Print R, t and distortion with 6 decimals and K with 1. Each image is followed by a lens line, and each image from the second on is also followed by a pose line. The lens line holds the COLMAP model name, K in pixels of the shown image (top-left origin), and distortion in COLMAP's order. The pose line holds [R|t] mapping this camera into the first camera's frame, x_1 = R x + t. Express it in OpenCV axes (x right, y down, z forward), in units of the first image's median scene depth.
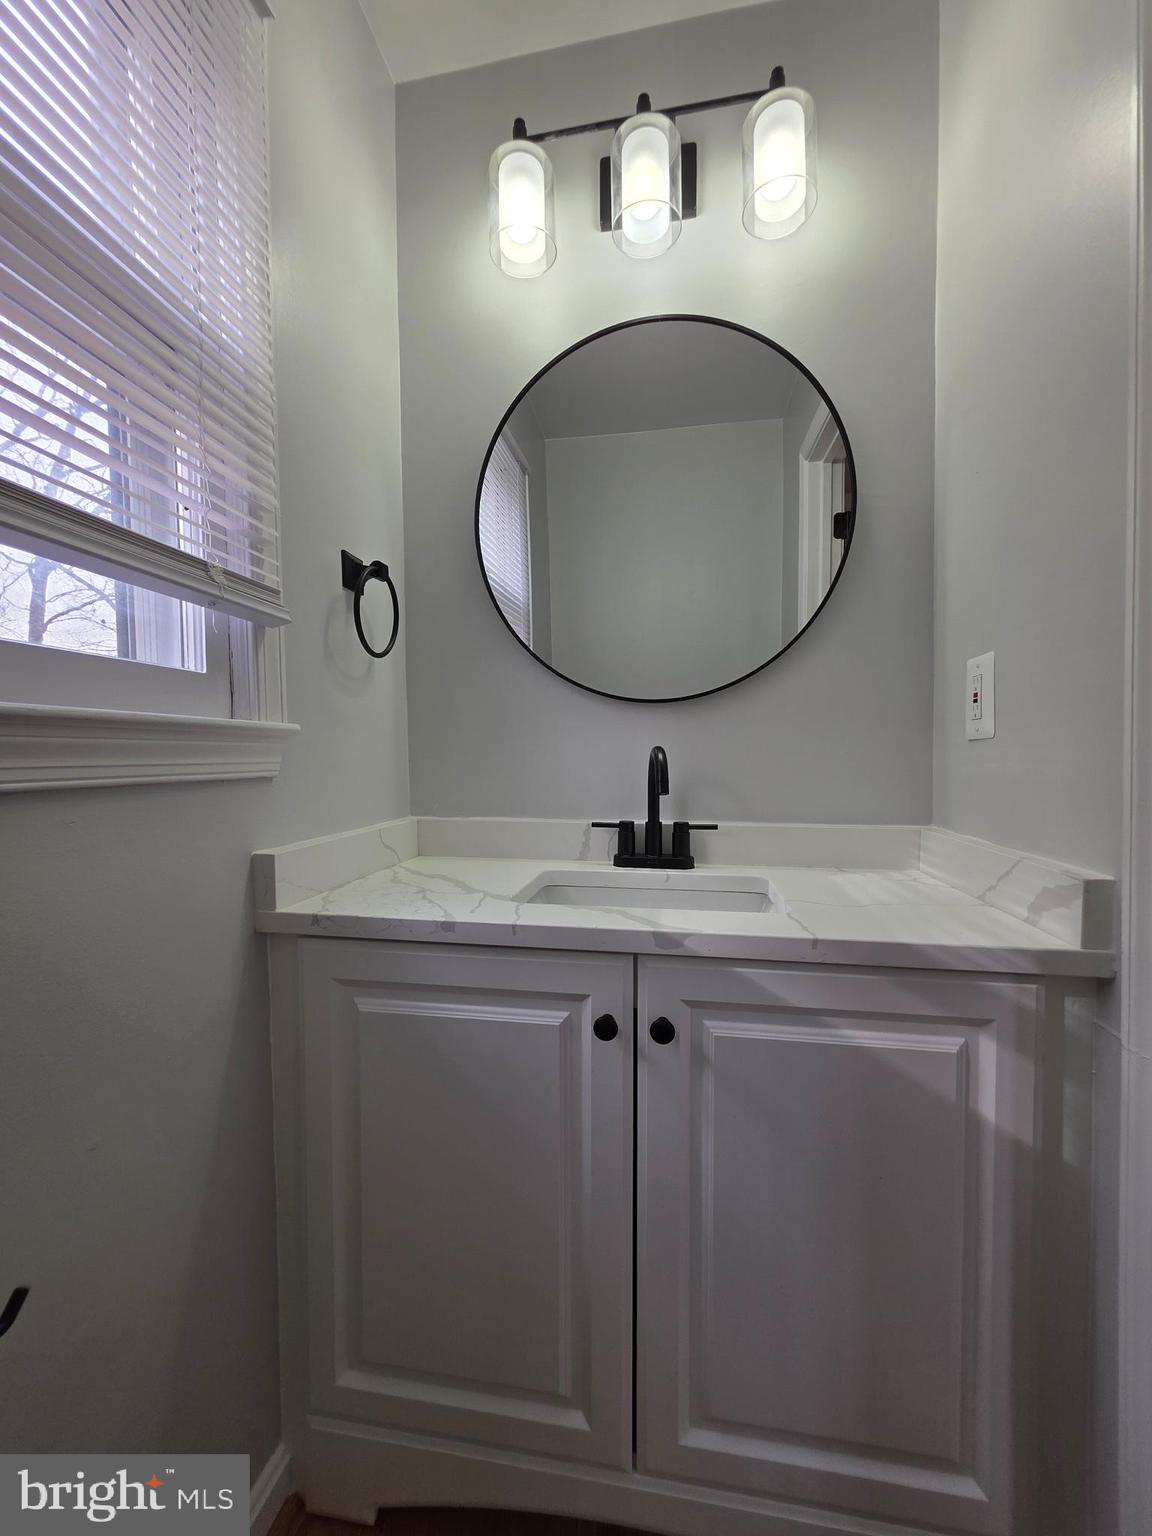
lens RADIAL K [[605.3, 0, 577.0], [0, 605.3, 792.7], [0, 0, 1]] dist [0.014246, 0.000065]
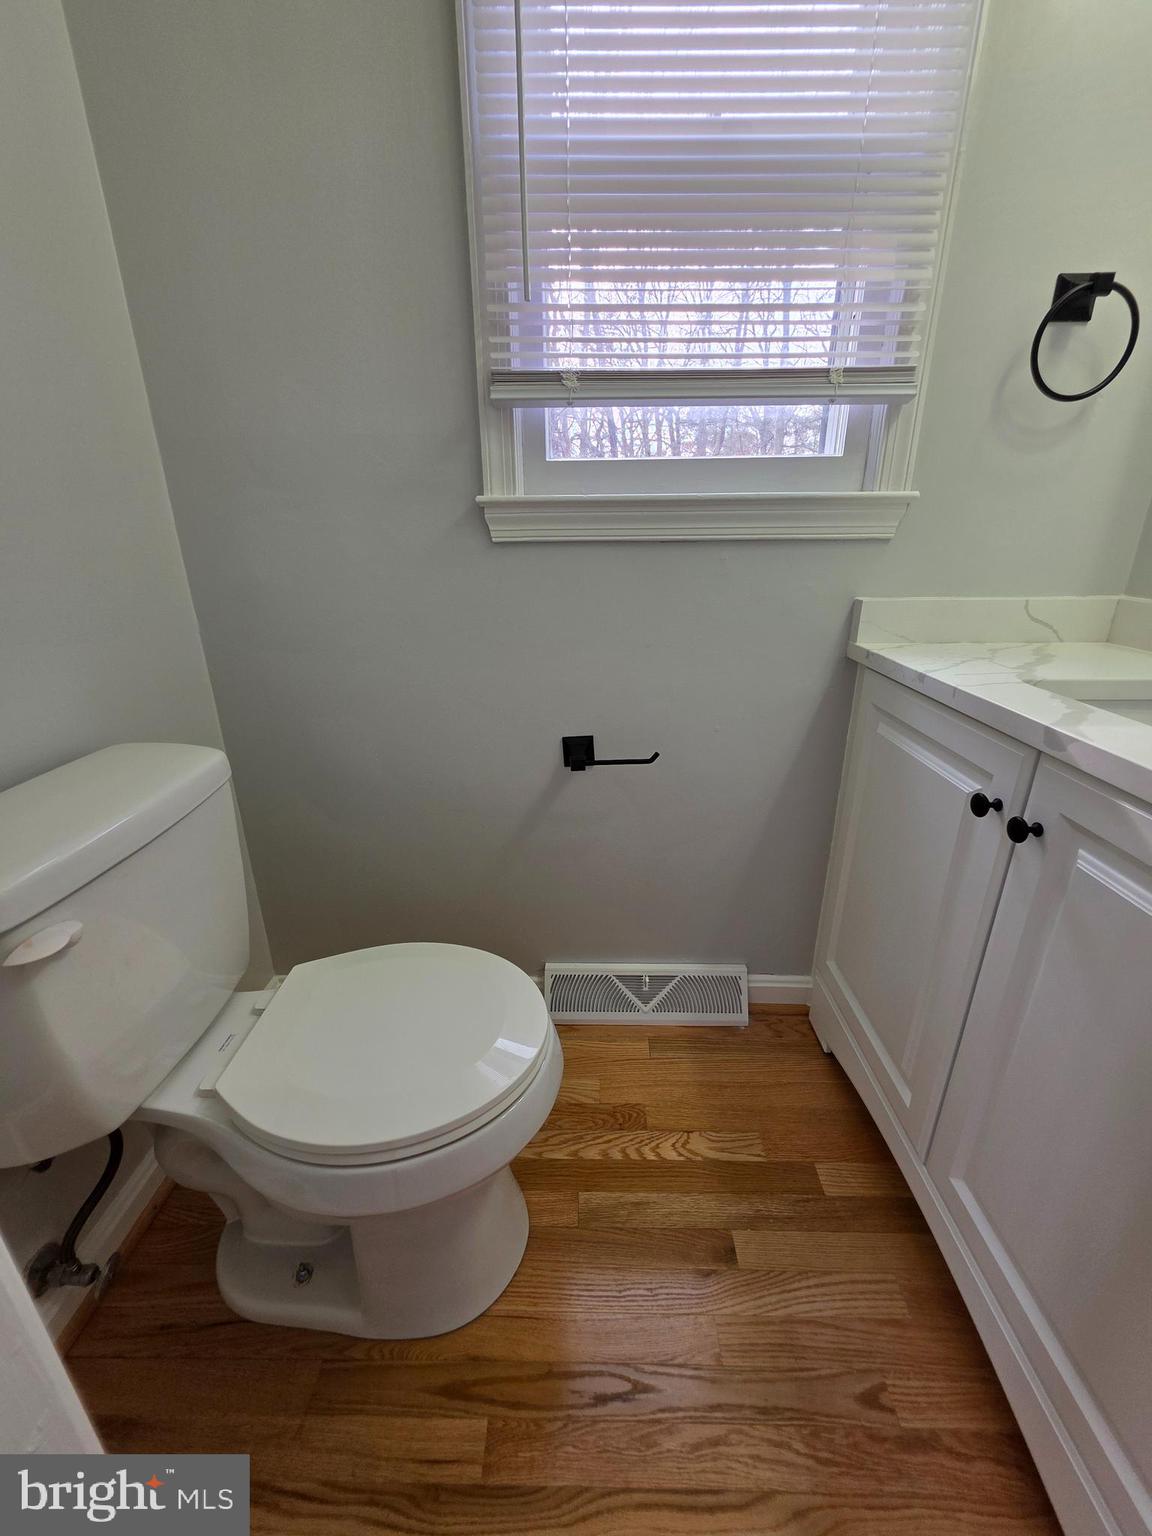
lens RADIAL K [[613.0, 0, 578.1], [0, 613.0, 773.2], [0, 0, 1]] dist [0.001353, 0.000971]
pose [[0.165944, 0.361433, -0.917512, 0.790501], [-0.045798, 0.932233, 0.358949, 0.000182], [0.985071, -0.017546, 0.171251, 0.147749]]
